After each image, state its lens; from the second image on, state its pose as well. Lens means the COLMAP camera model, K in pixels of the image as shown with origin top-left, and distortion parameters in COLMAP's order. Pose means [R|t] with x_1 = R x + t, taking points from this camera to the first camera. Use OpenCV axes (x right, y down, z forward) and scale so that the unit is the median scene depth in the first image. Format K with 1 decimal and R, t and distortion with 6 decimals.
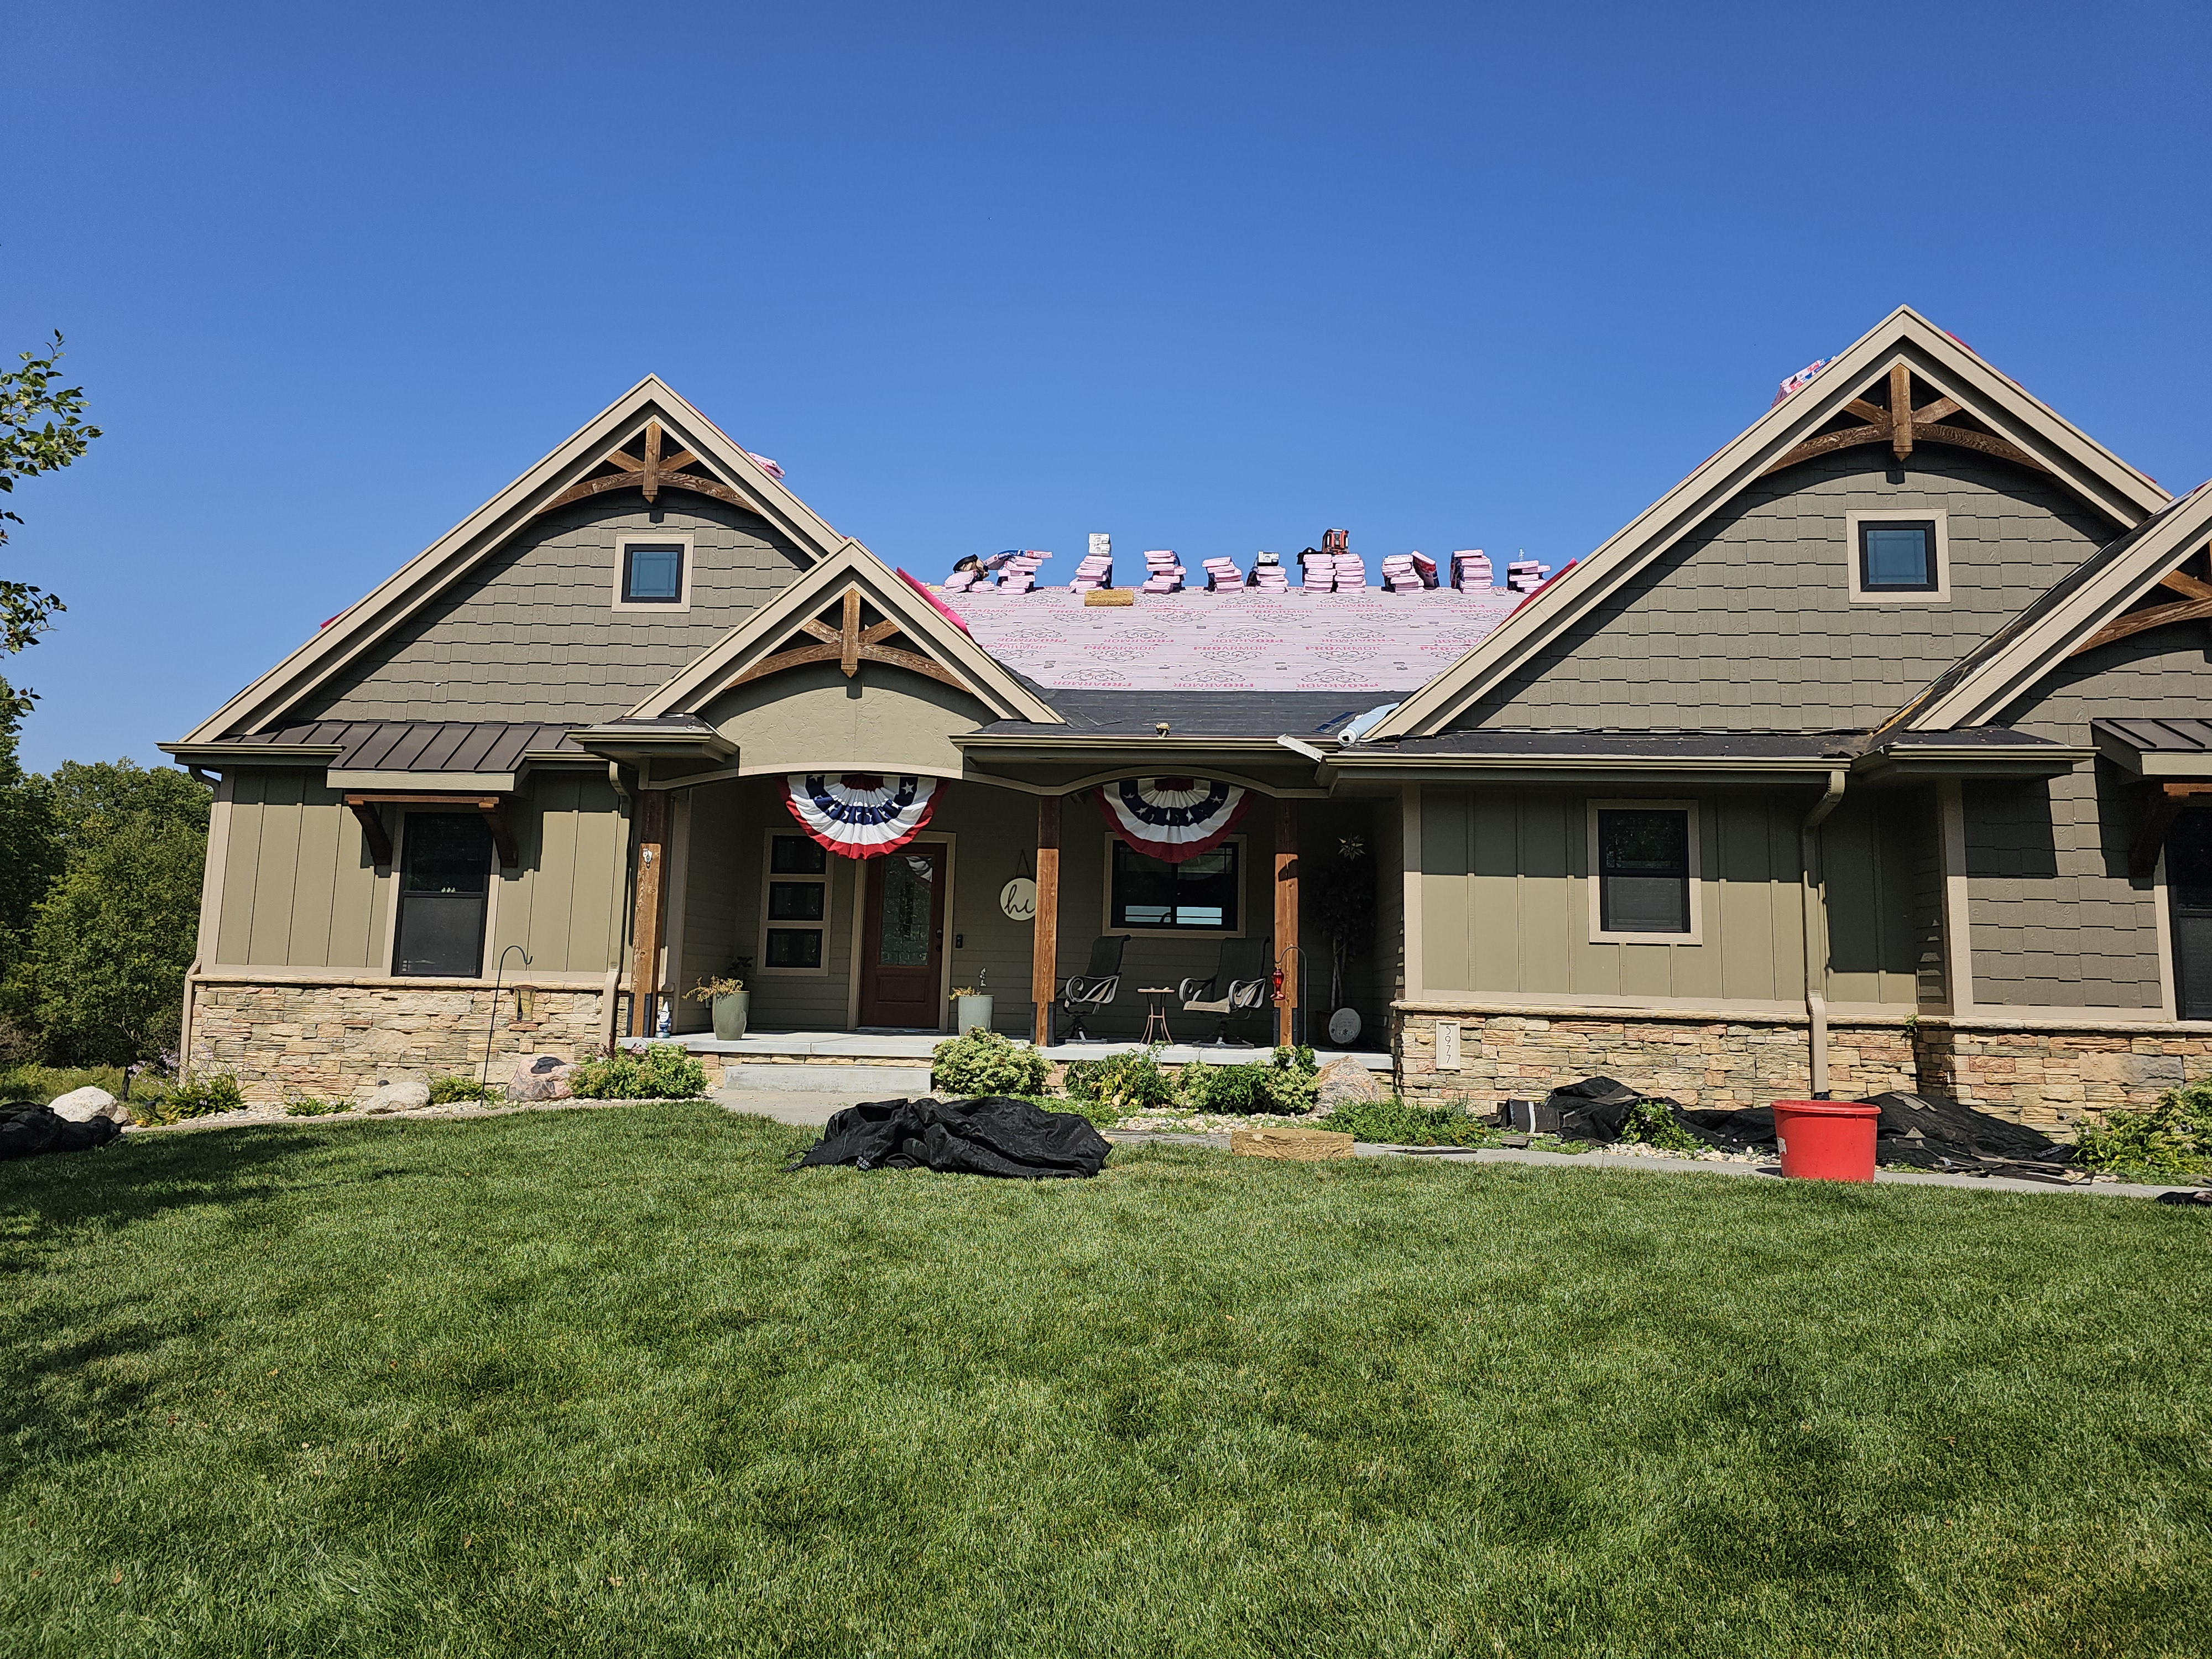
lens RADIAL K [[1452.0, 0, 1106.0], [0, 1452.0, 829.5], [0, 0, 1]] dist [0.037820, -0.003156]
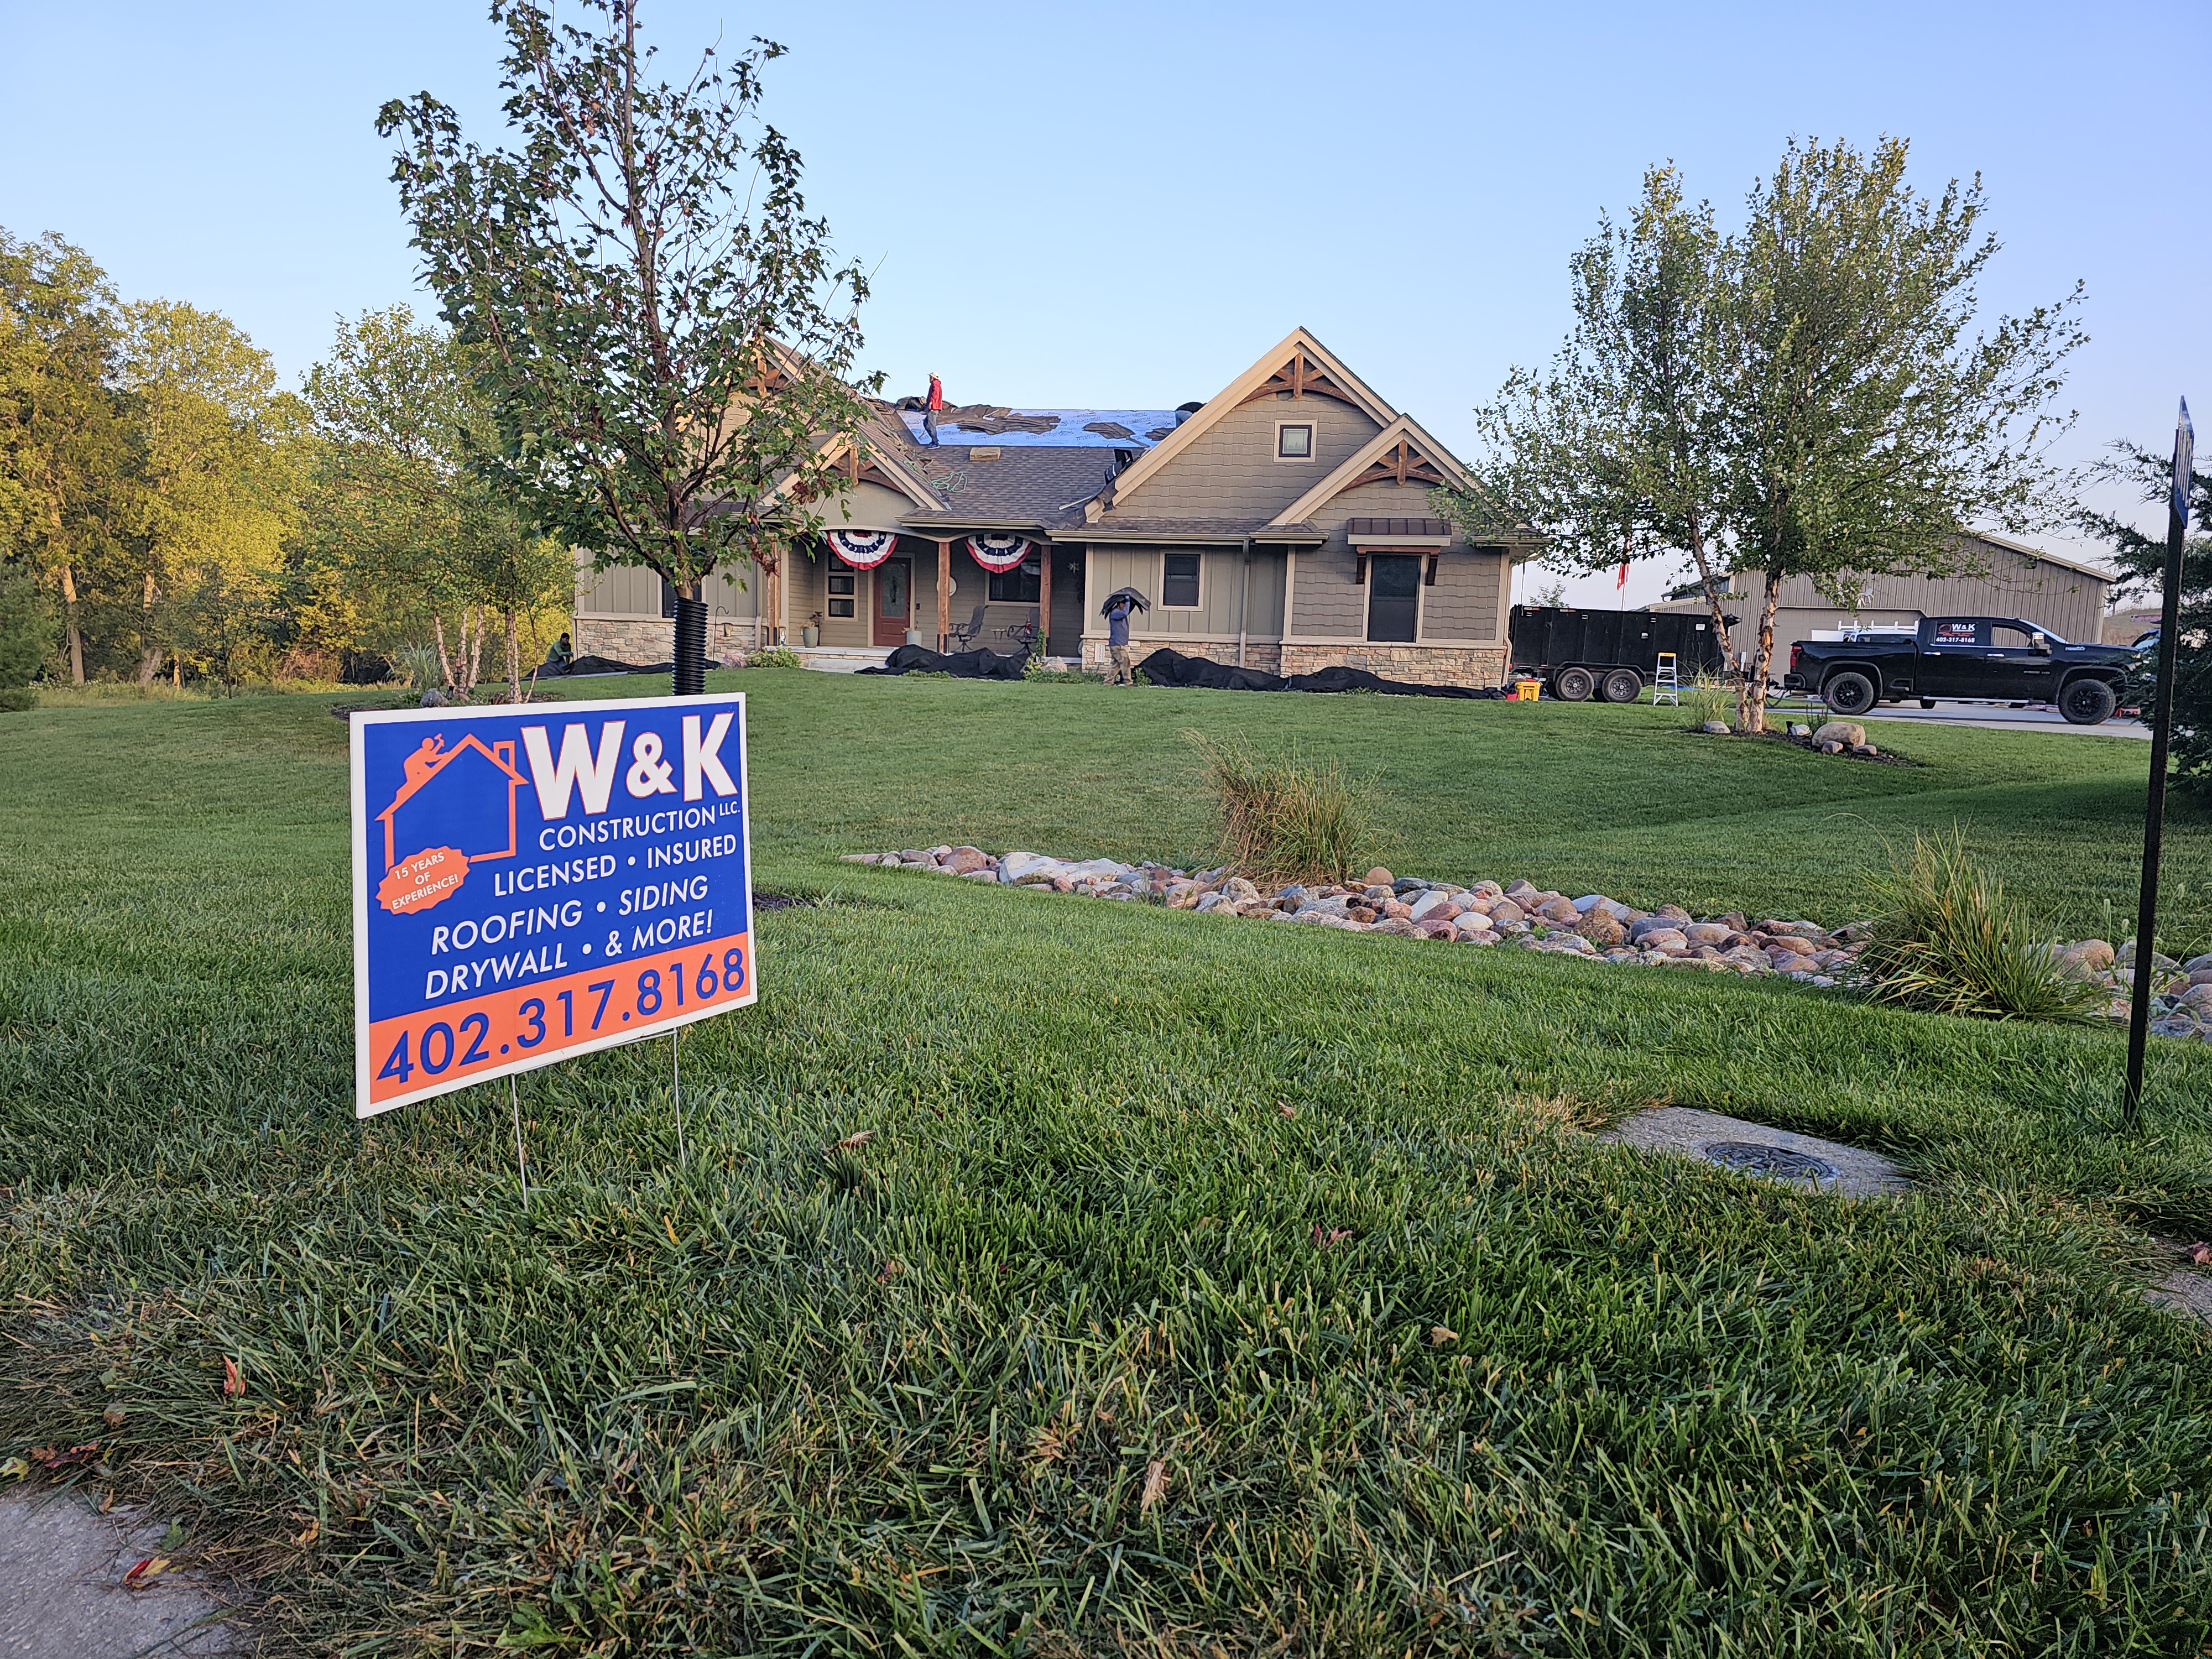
lens RADIAL K [[1452.0, 0, 1106.0], [0, 1452.0, 829.5], [0, 0, 1]] dist [0.037820, -0.003156]
pose [[0.997864, 0.014099, -0.063789, 0.361237], [0.001304, 0.971938, 0.235233, -0.119908], [0.065316, -0.234814, 0.969843, -1.266949]]
